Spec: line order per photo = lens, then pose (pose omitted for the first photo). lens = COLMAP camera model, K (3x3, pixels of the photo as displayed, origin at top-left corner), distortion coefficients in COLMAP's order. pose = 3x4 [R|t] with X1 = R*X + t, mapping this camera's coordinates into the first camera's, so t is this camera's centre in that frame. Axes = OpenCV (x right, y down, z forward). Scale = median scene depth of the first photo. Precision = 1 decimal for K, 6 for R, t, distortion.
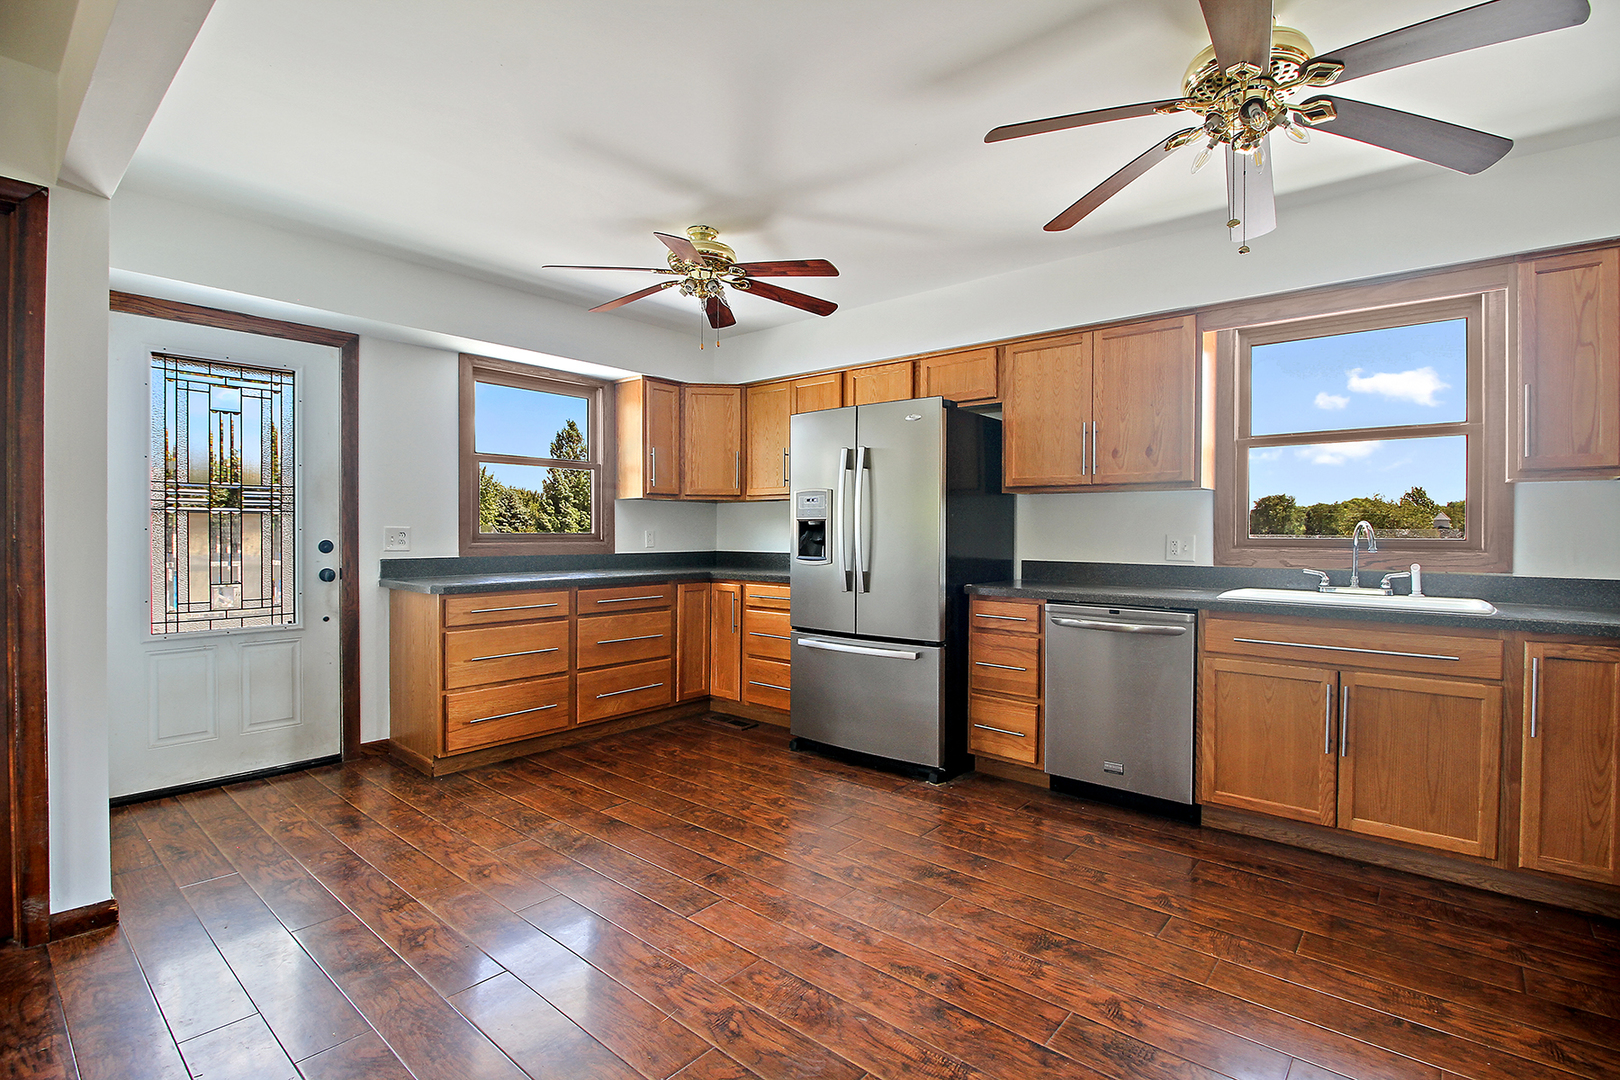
lens RADIAL K [[758.4, 0, 804.6], [0, 758.4, 539.9], [0, 0, 1]] dist [-0.016127, -0.005056]
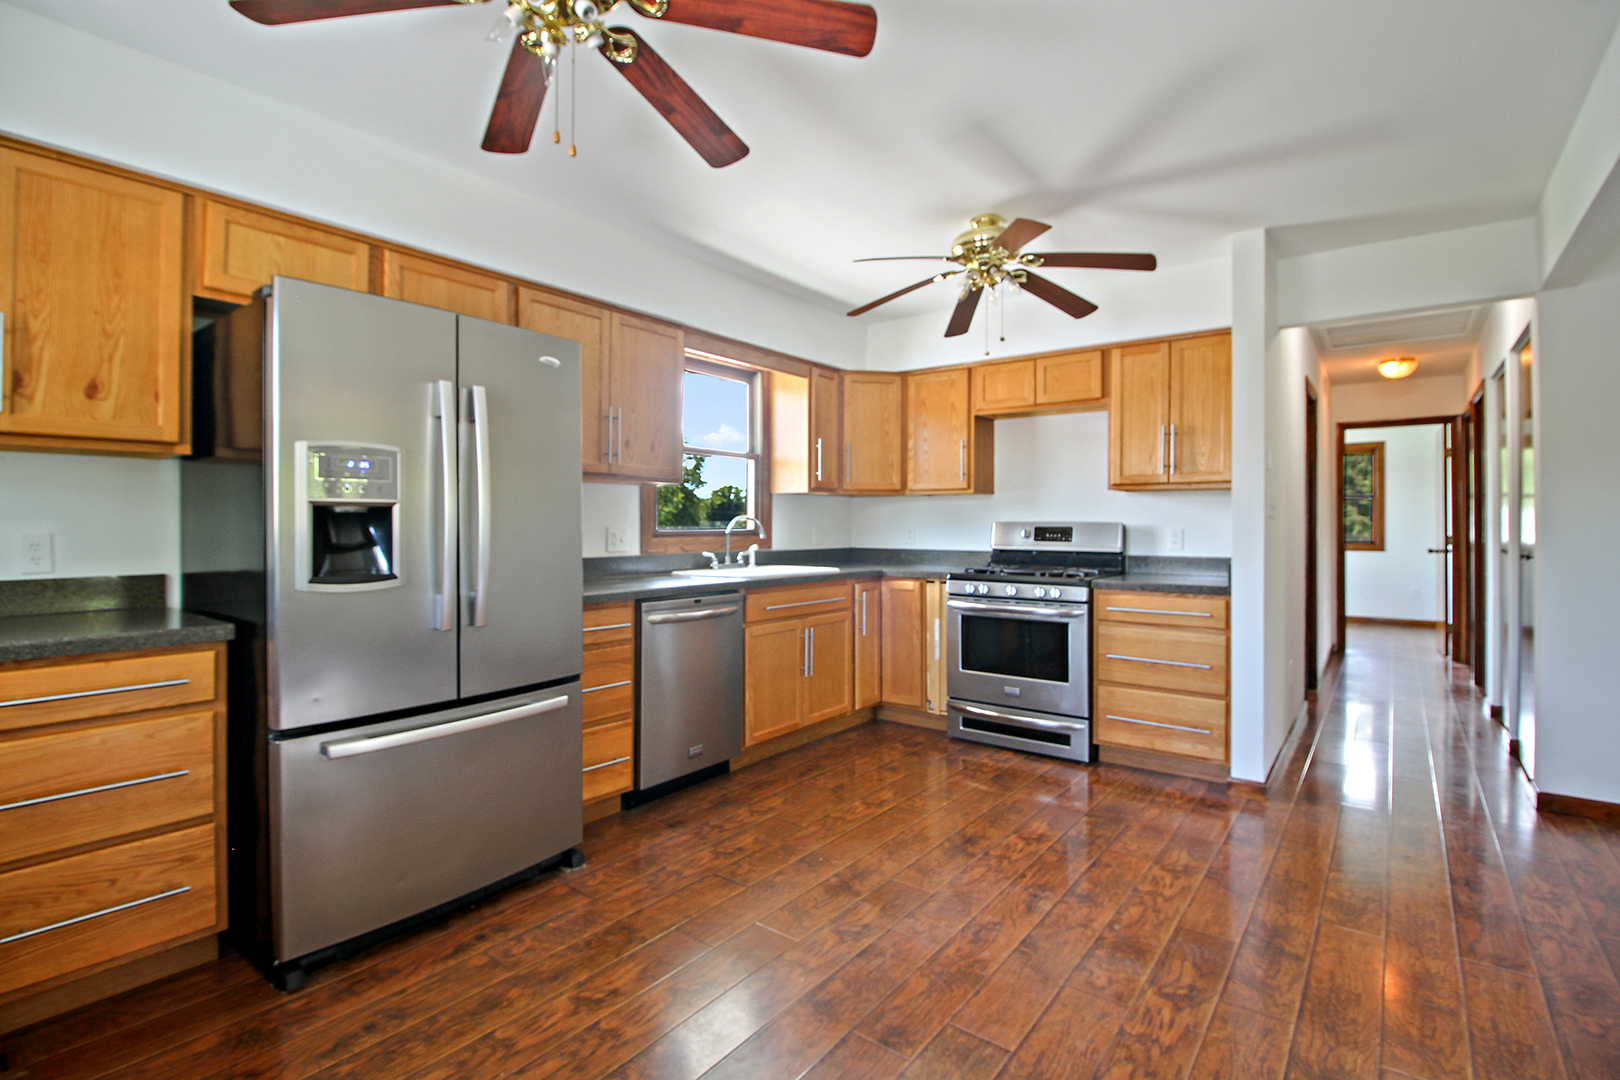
lens RADIAL K [[758.4, 0, 804.3], [0, 758.4, 528.1], [0, 0, 1]] dist [-0.016127, -0.005056]
pose [[-0.059998, -0.010080, 0.998148, -0.691142], [0.009854, 0.999894, 0.010690, -0.016779], [-0.998150, 0.010478, -0.059892, 0.986180]]
